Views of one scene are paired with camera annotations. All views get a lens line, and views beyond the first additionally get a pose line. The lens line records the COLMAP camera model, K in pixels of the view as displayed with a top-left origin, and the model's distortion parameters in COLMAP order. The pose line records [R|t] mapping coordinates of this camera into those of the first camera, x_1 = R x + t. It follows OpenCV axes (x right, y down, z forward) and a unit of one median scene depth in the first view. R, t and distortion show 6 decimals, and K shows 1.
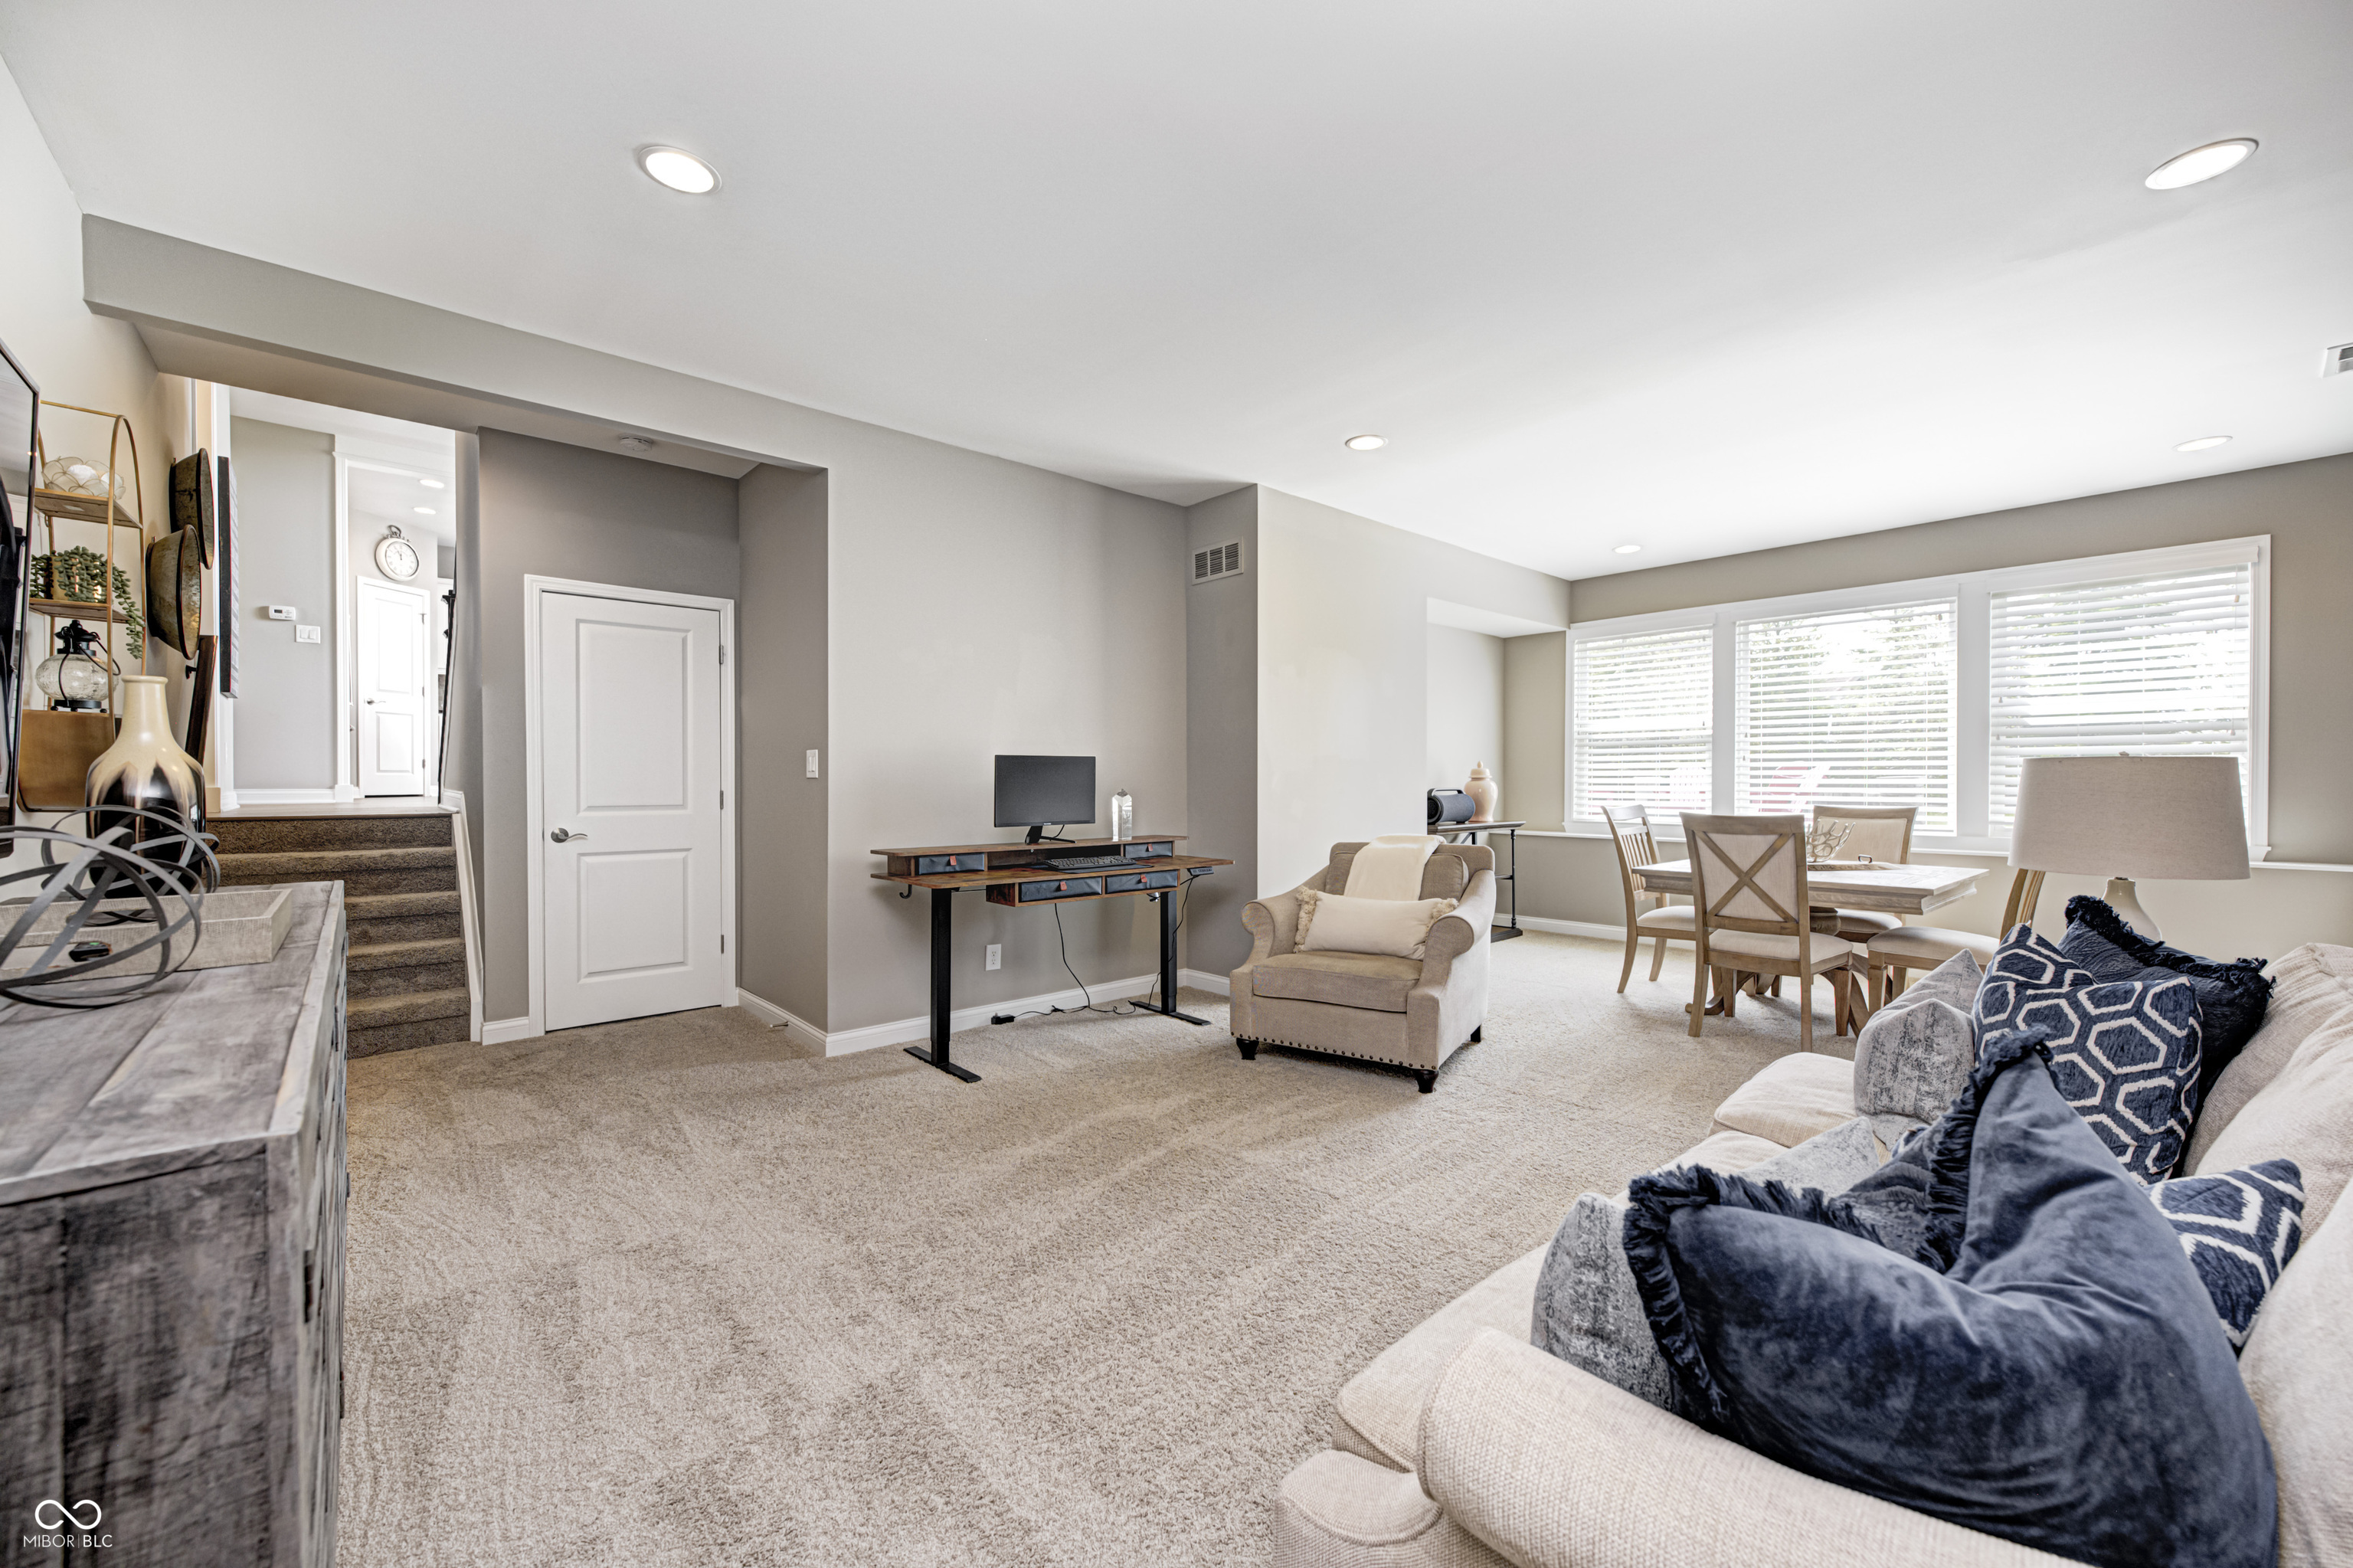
lens RADIAL K [[926.4, 0, 1177.4], [0, 926.4, 789.1], [0, 0, 1]] dist [0.000028, 0.000460]
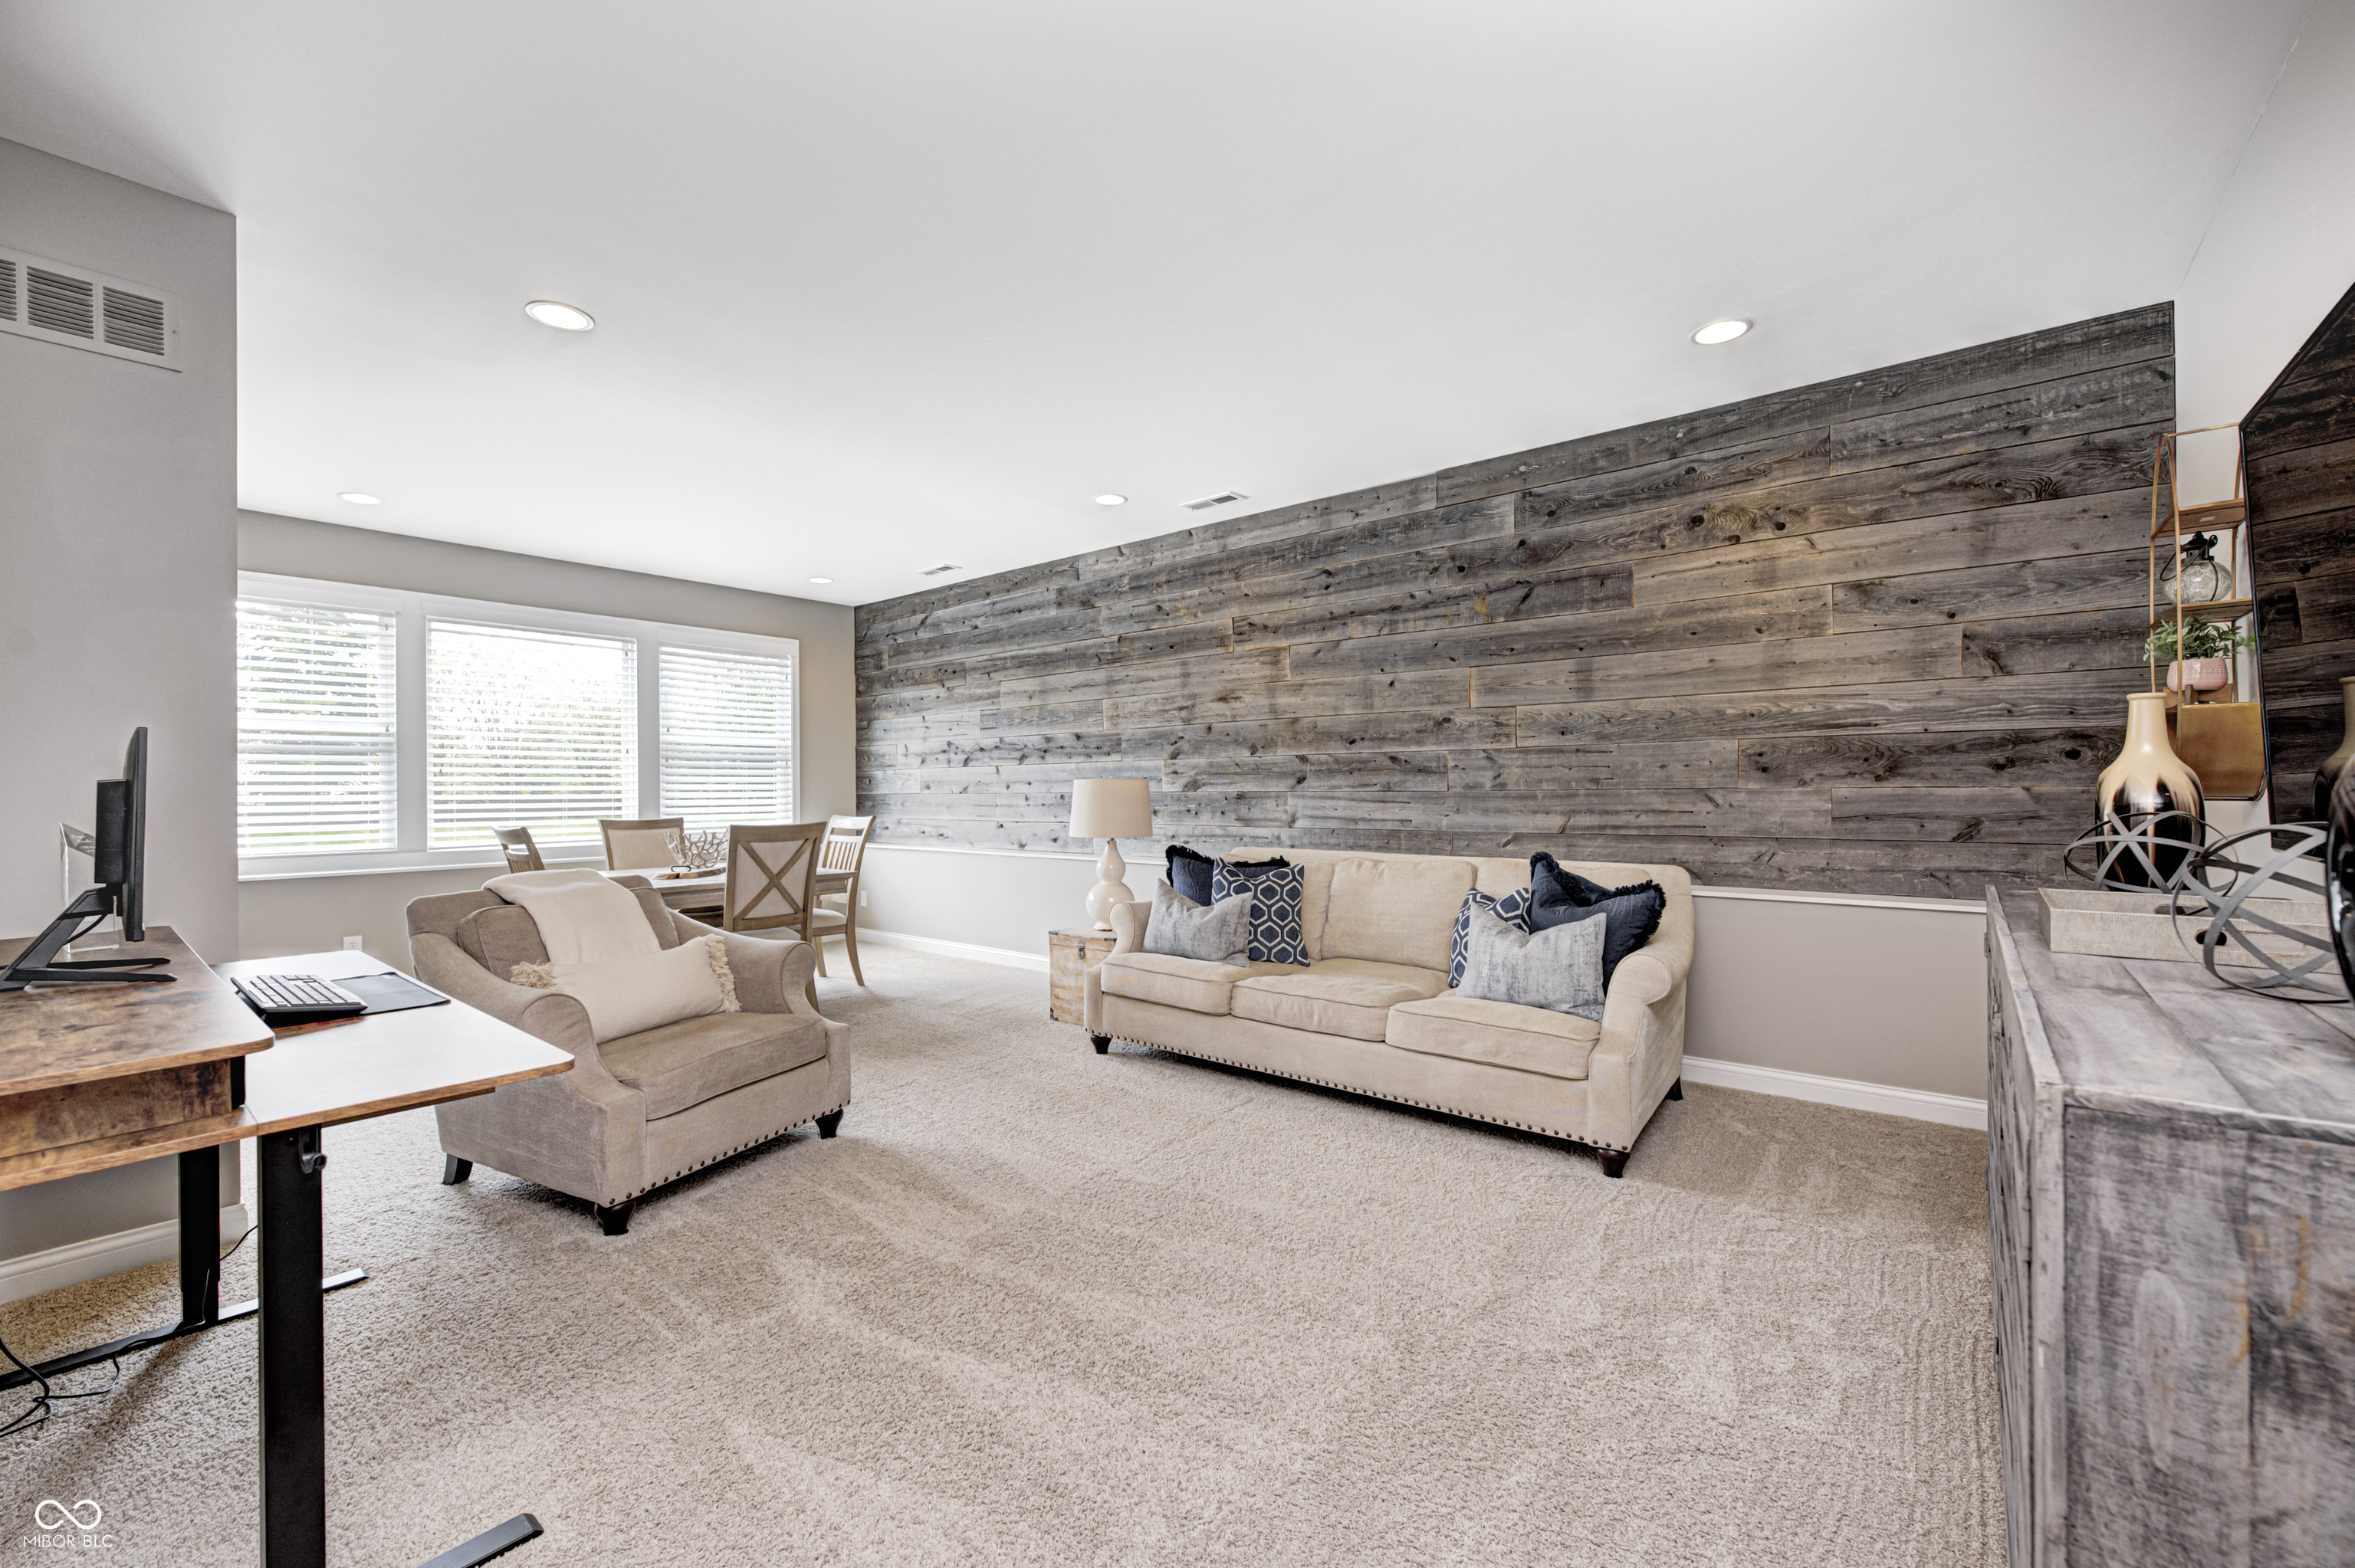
lens RADIAL K [[947.4, 0, 1177.5], [0, 947.4, 784.0], [0, 0, 1]] dist [-0.001535, -0.000085]
pose [[-0.143236, 0.010330, 0.989635, -0.608327], [0.012994, 0.999879, -0.008556, -0.005500], [-0.989603, 0.011634, -0.143353, 0.678262]]
